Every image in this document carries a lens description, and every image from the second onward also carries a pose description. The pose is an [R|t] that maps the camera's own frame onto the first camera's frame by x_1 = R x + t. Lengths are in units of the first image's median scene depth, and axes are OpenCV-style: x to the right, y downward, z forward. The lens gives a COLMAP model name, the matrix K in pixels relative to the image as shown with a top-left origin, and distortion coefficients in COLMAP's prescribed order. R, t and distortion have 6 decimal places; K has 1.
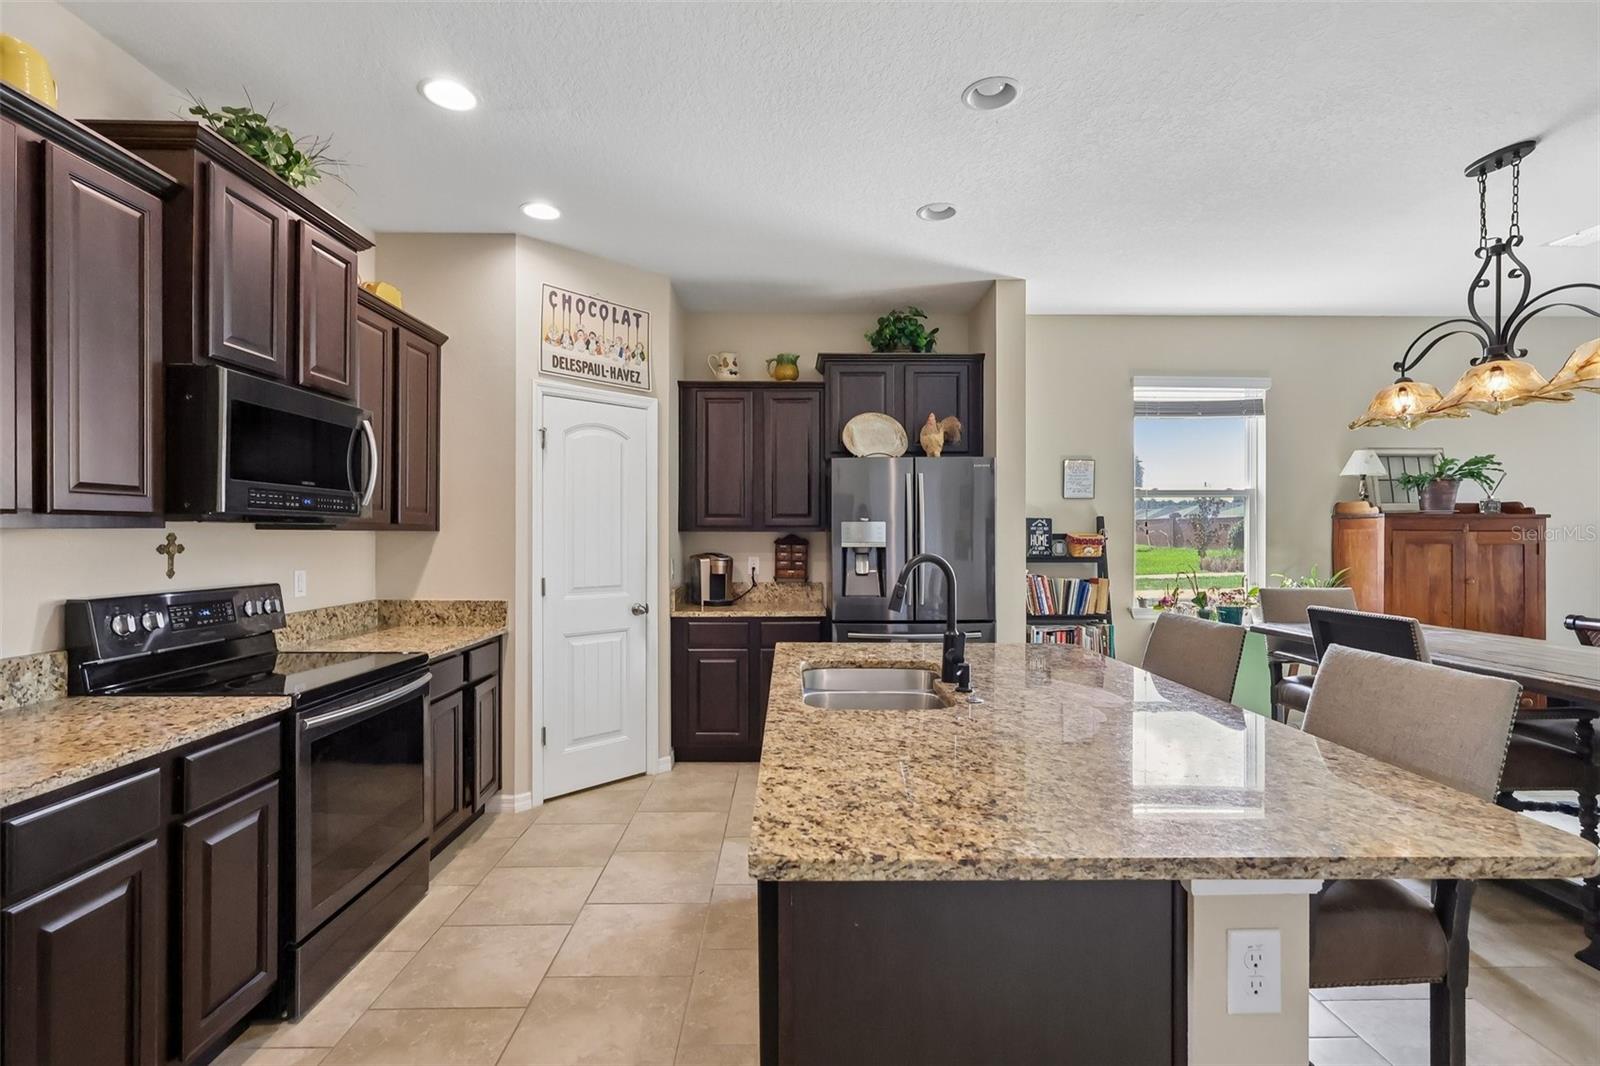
lens RADIAL K [[743.3, 0, 799.6], [0, 743.3, 536.7], [0, 0, 1]] dist [-0.004016, 0.001229]
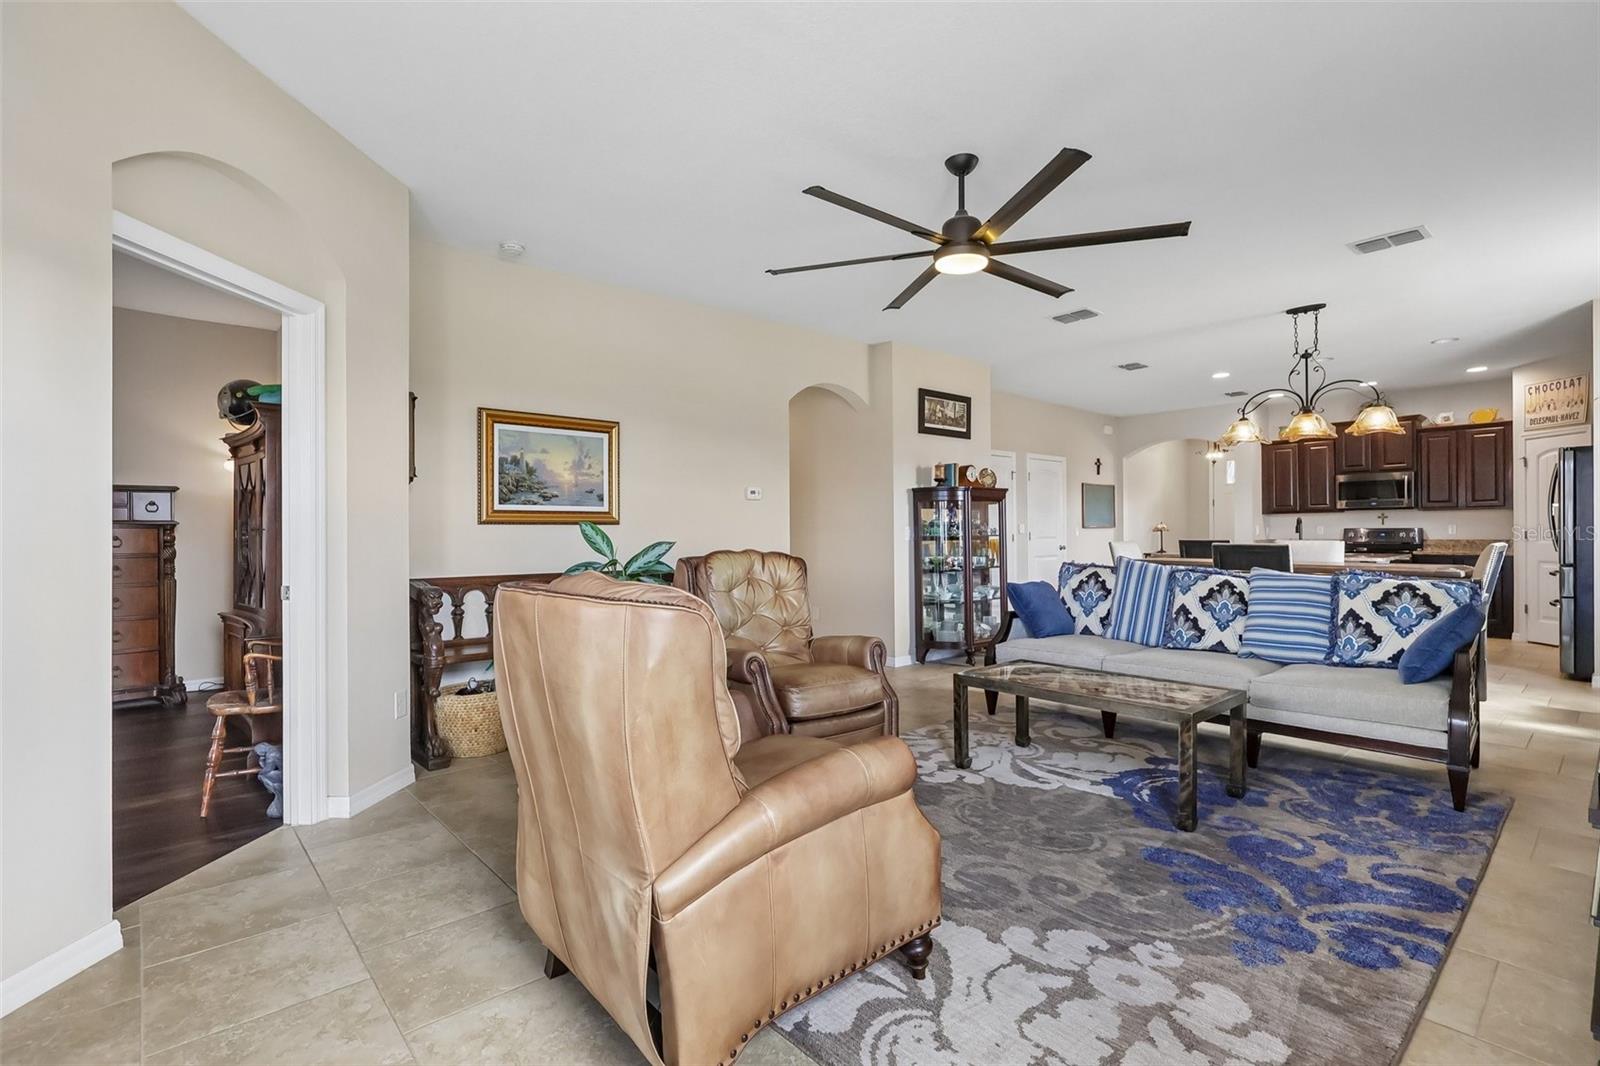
lens RADIAL K [[743.3, 0, 797.2], [0, 743.3, 533.8], [0, 0, 1]] dist [-0.004016, 0.001229]
pose [[-0.762283, 0.007951, -0.647195, 2.238086], [0.006856, 0.999968, 0.004209, 0.037468], [0.647208, -0.001228, -0.762313, 1.132308]]
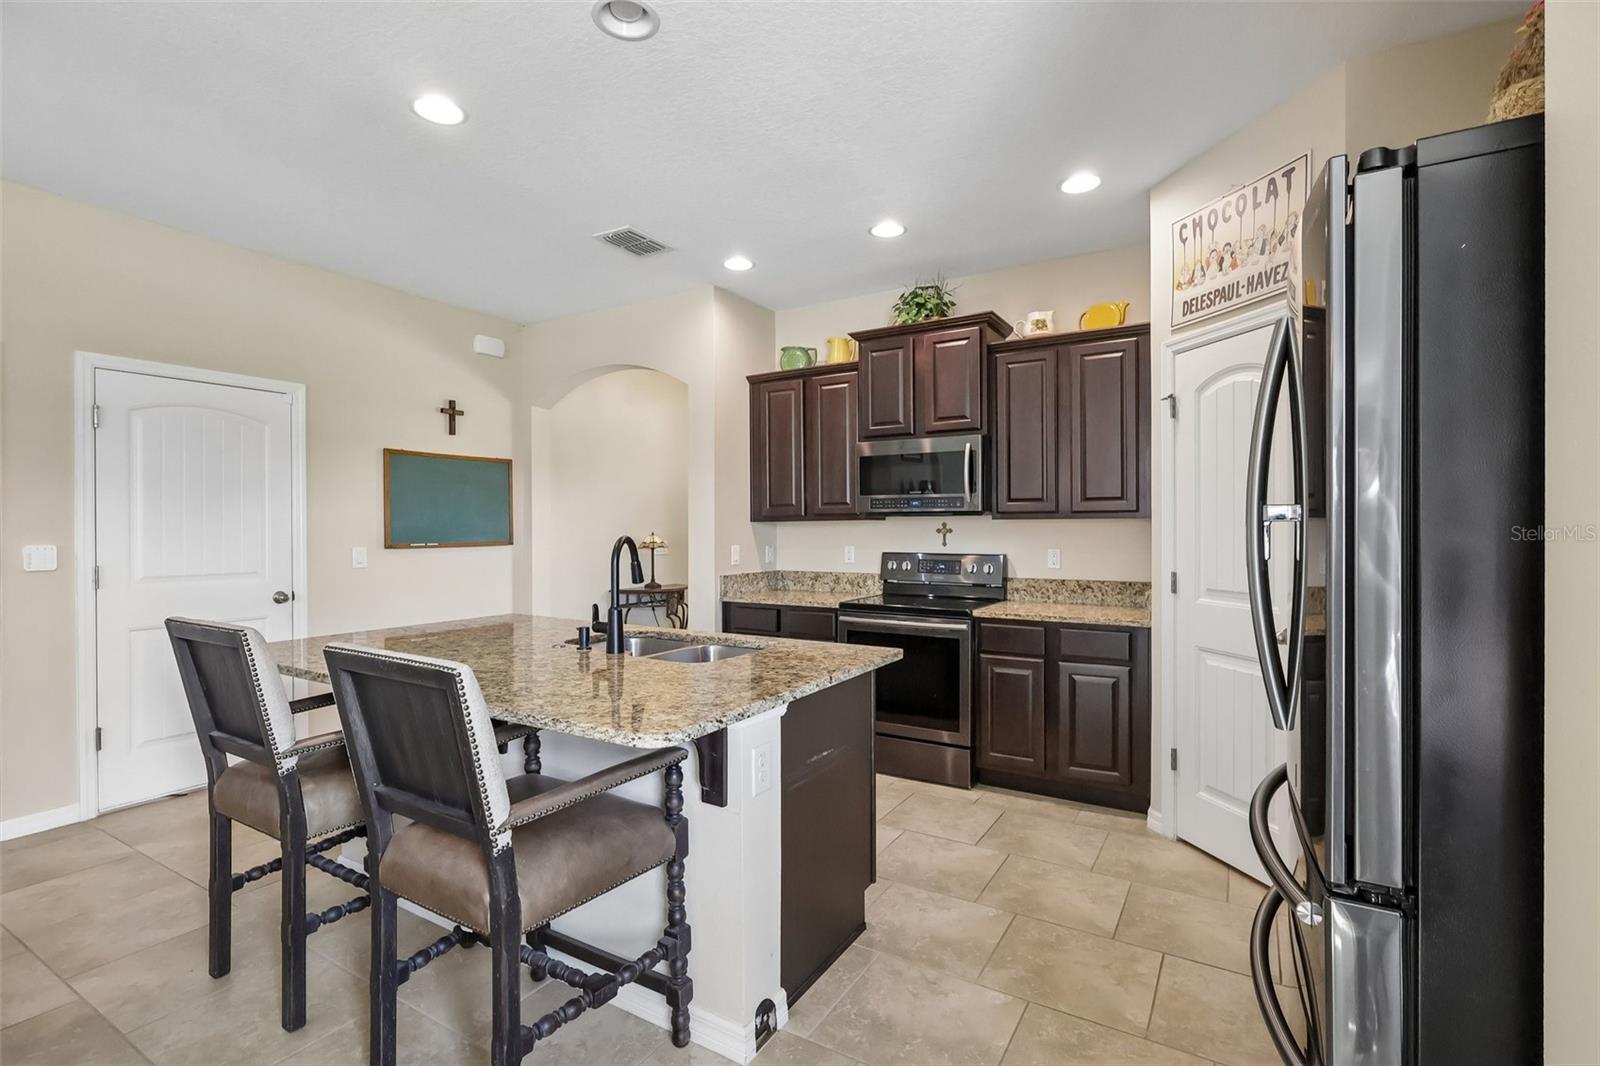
lens RADIAL K [[743.3, 0, 800.8], [0, 743.3, 528.3], [0, 0, 1]] dist [-0.004016, 0.001229]
pose [[-0.531969, 0.001058, -0.846763, 0.536329], [-0.000827, 0.999998, 0.001769, 0.004266], [0.846764, 0.001641, -0.531967, 0.983094]]
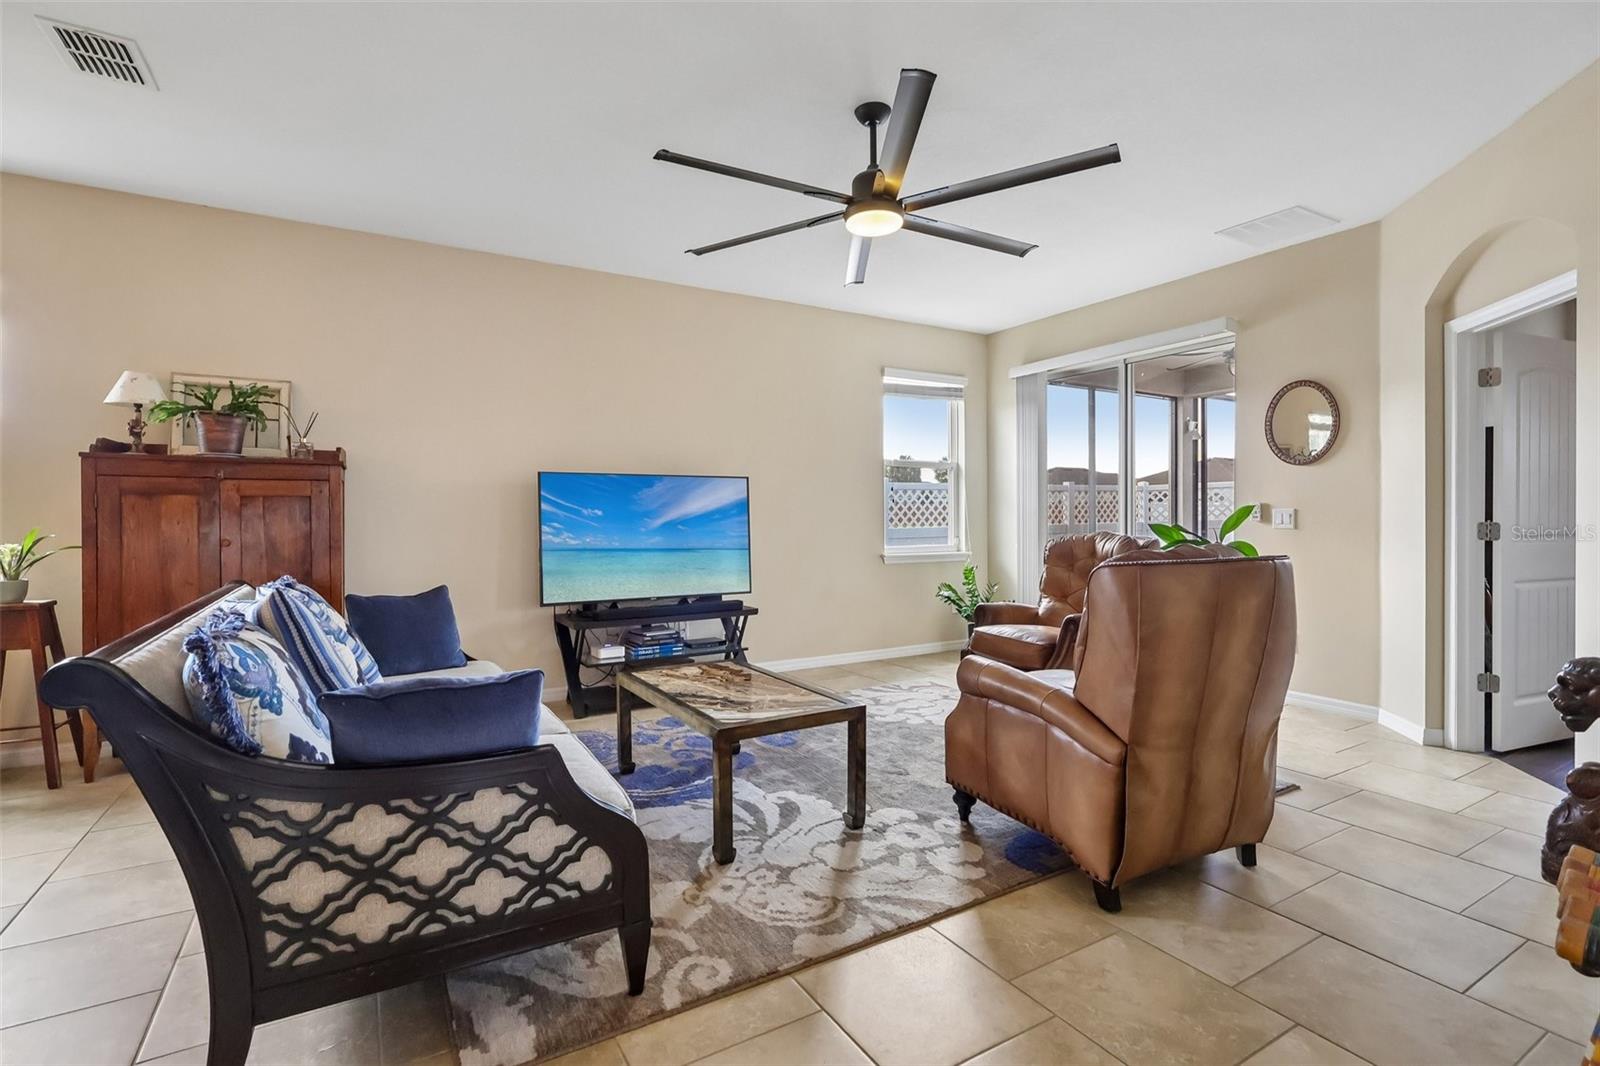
lens RADIAL K [[743.3, 0, 793.9], [0, 743.3, 530.5], [0, 0, 1]] dist [-0.004016, 0.001229]
pose [[0.870065, -0.005078, 0.492911, 1.137898], [0.000886, 0.999961, 0.008736, 0.044539], [-0.492936, -0.007164, 0.870036, 0.026492]]
